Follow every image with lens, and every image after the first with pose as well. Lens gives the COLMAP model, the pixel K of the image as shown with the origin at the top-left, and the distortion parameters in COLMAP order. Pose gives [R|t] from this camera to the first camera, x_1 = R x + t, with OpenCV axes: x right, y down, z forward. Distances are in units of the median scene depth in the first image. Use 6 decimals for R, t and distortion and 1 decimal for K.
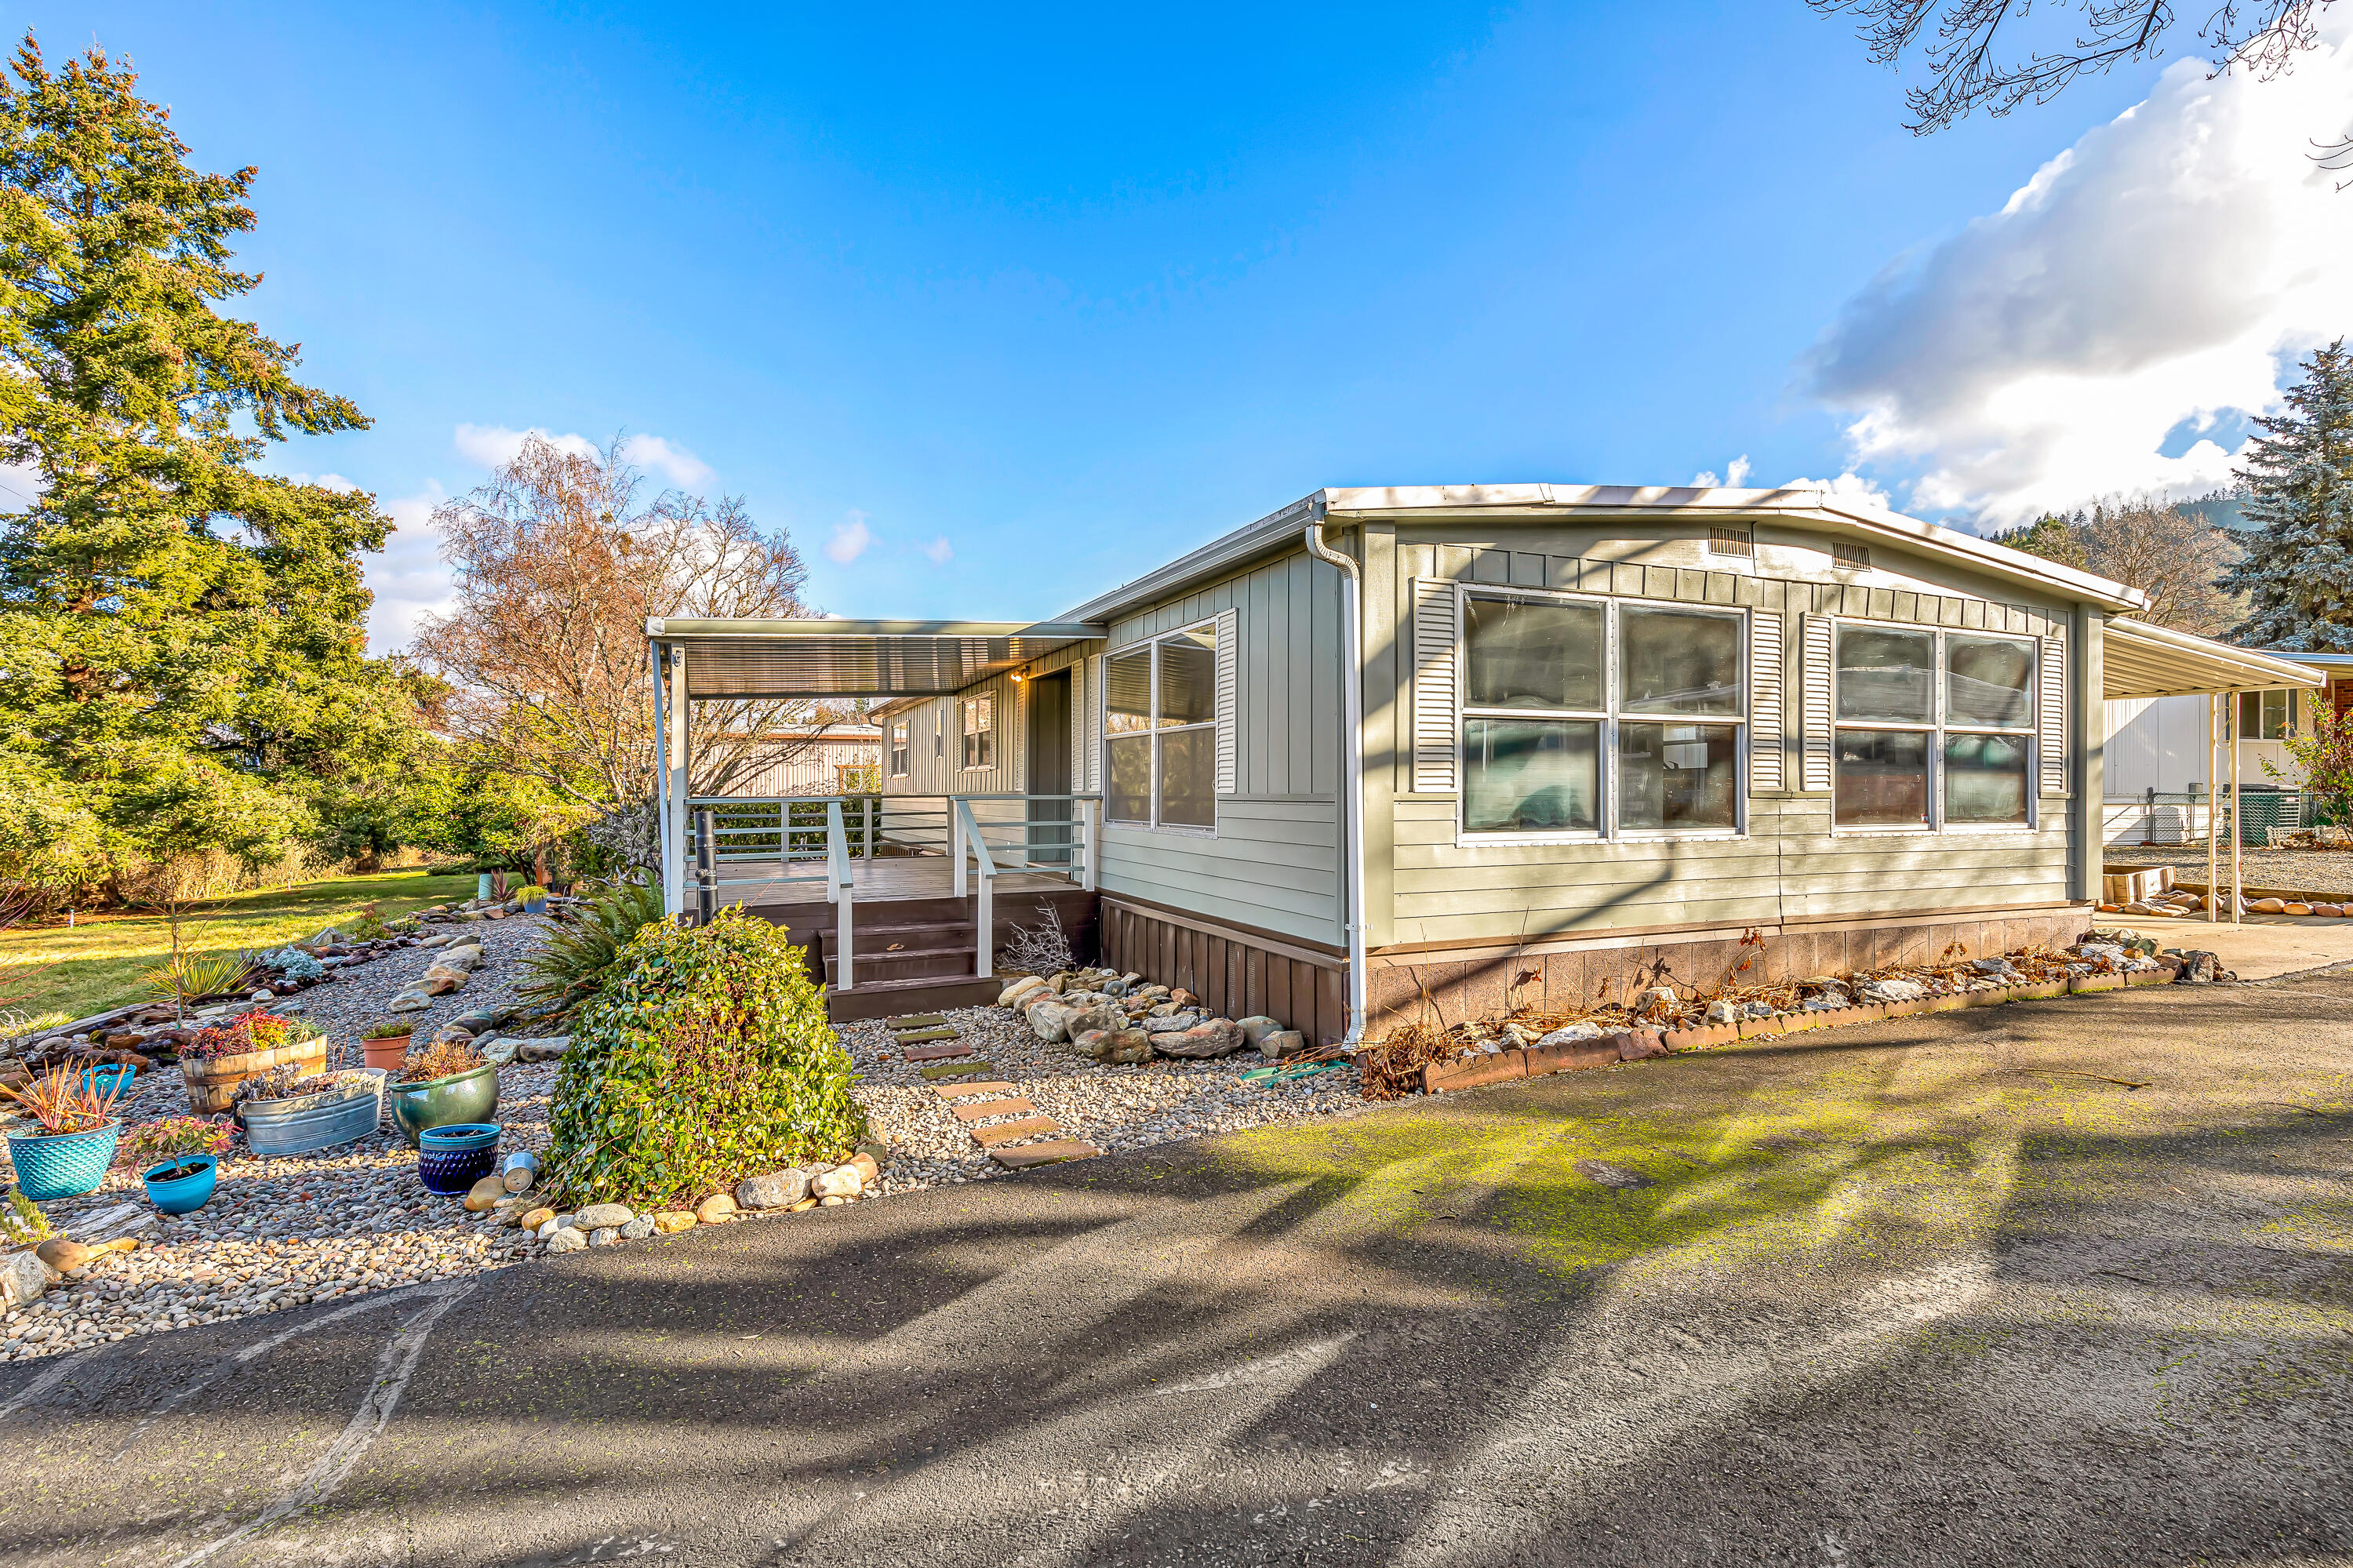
lens RADIAL K [[1083.3, 0, 1187.7], [0, 1083.3, 791.8], [0, 0, 1]] dist [0.008191, -0.000148]
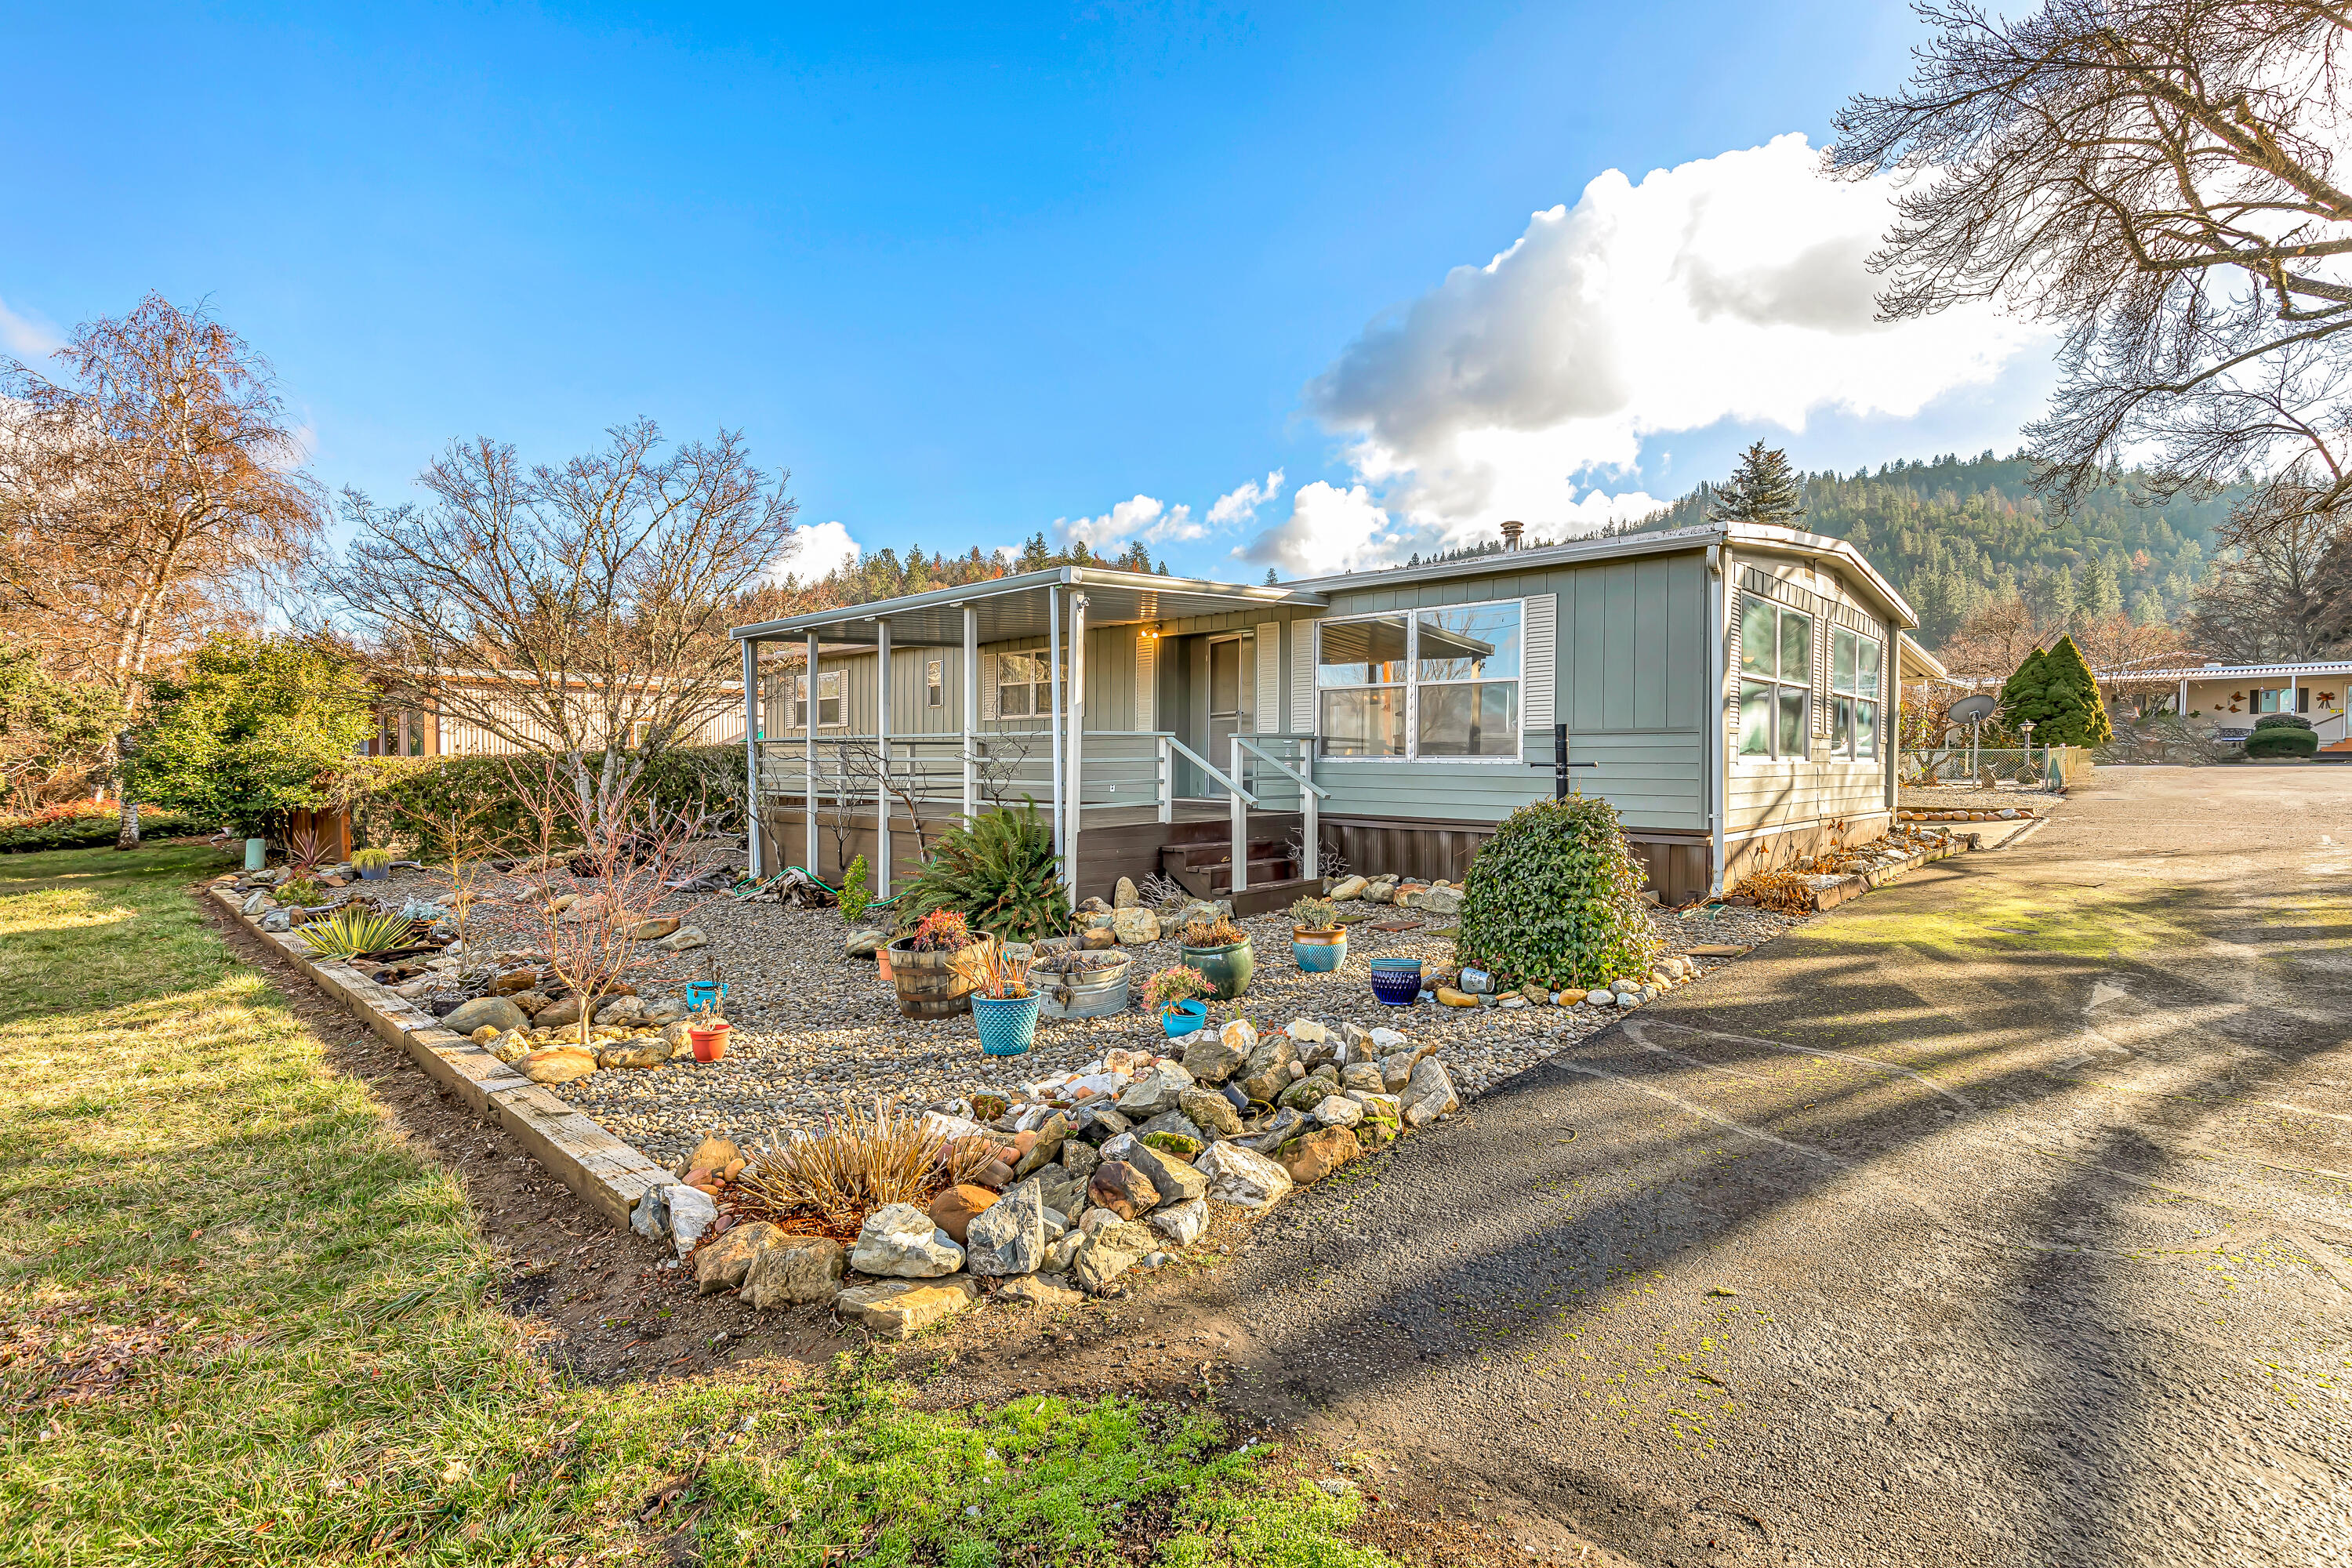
lens RADIAL K [[1069.4, 0, 1184.6], [0, 1069.4, 783.8], [0, 0, 1]] dist [0.009082, 0.000330]
pose [[0.923811, -0.004620, 0.382822, -0.503768], [-0.003637, 0.999776, 0.020844, 0.024314], [-0.382832, -0.020648, 0.923587, -0.042011]]
